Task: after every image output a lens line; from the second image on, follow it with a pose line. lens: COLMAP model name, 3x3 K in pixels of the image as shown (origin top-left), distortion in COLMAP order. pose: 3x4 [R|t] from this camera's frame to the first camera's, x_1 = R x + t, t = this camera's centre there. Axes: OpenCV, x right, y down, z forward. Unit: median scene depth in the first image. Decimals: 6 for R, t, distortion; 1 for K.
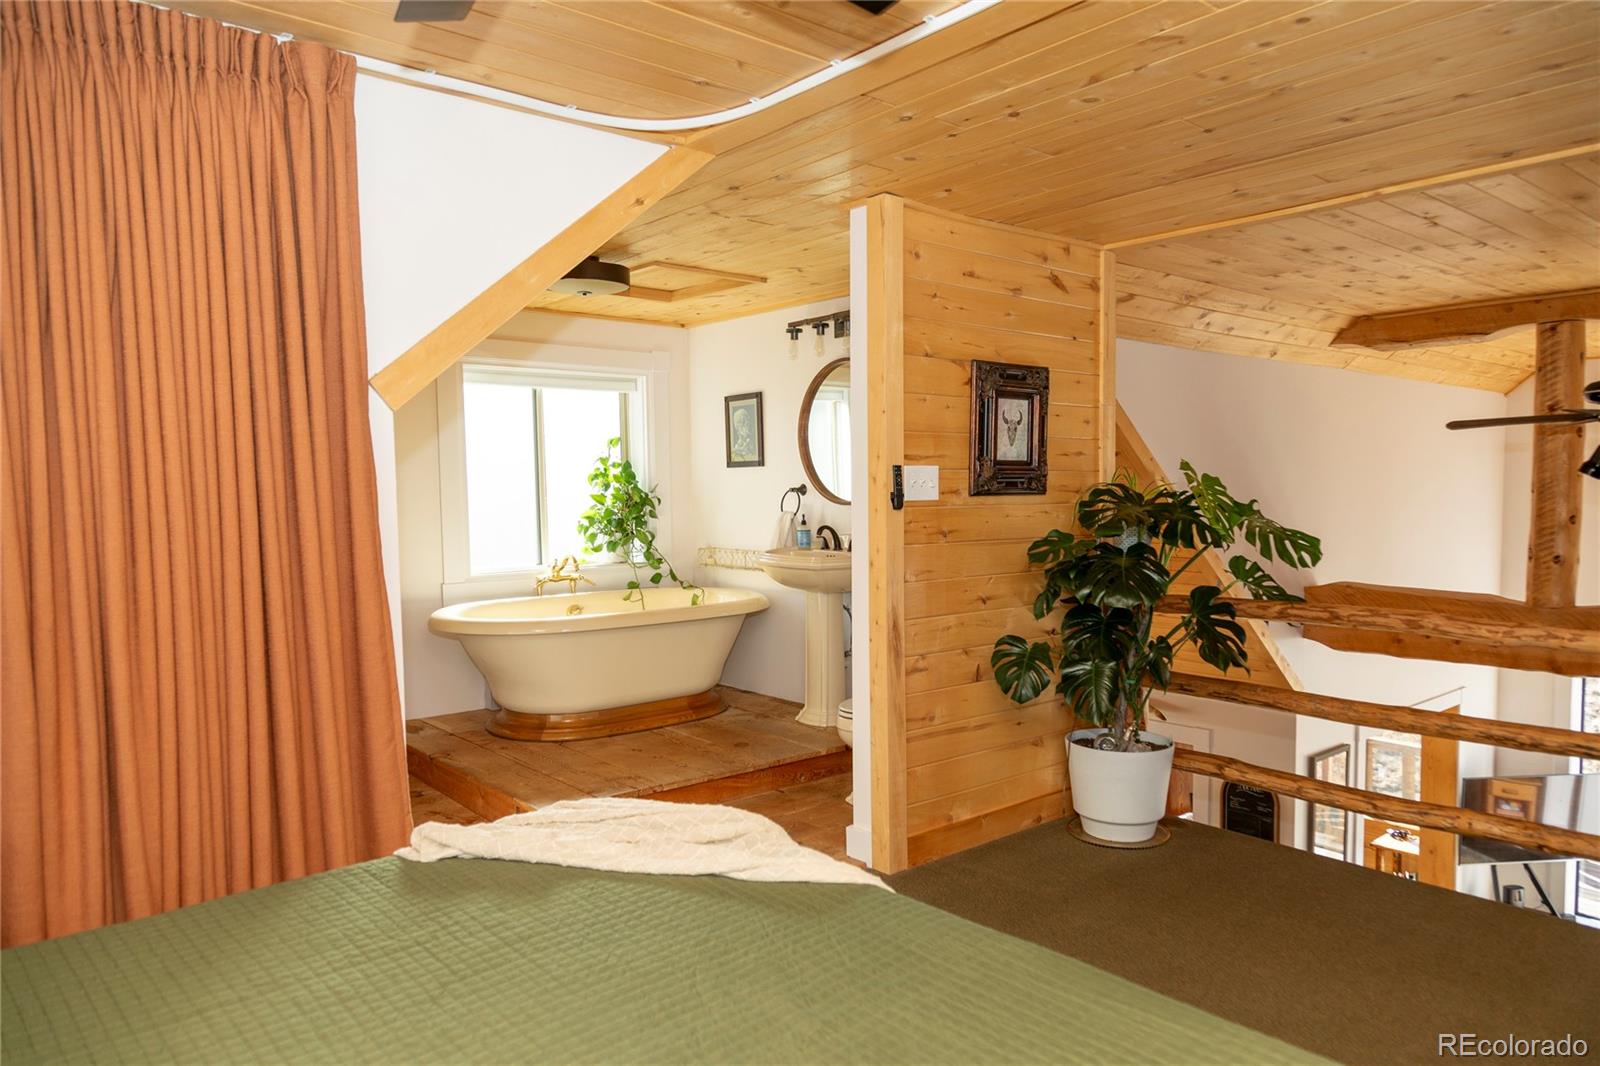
lens RADIAL K [[1050.2, 0, 808.2], [0, 1050.2, 543.2], [0, 0, 1]] dist [0.003051, -0.001031]
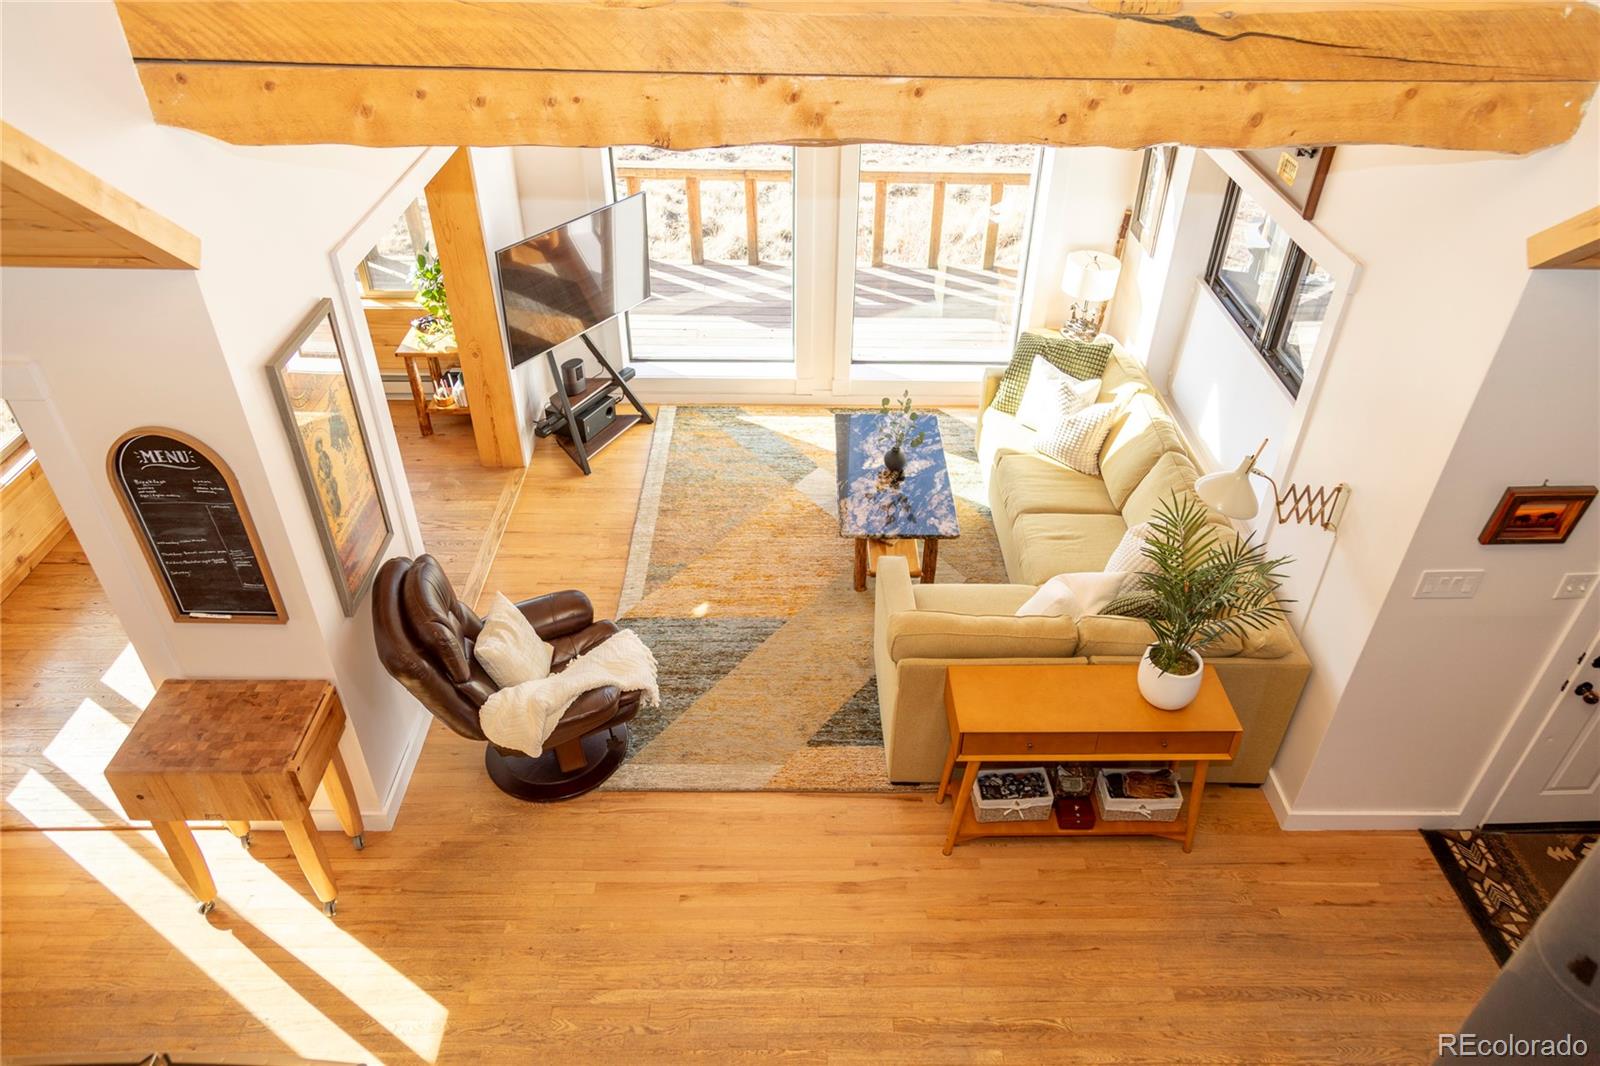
lens RADIAL K [[1050.2, 0, 808.2], [0, 1050.2, 543.2], [0, 0, 1]] dist [0.003051, -0.001031]
pose [[0.632949, -0.454604, 0.626667, 0.242413], [0.024897, 0.820978, 0.570417, -0.003887], [-0.773793, -0.345442, 0.530956, 0.423068]]
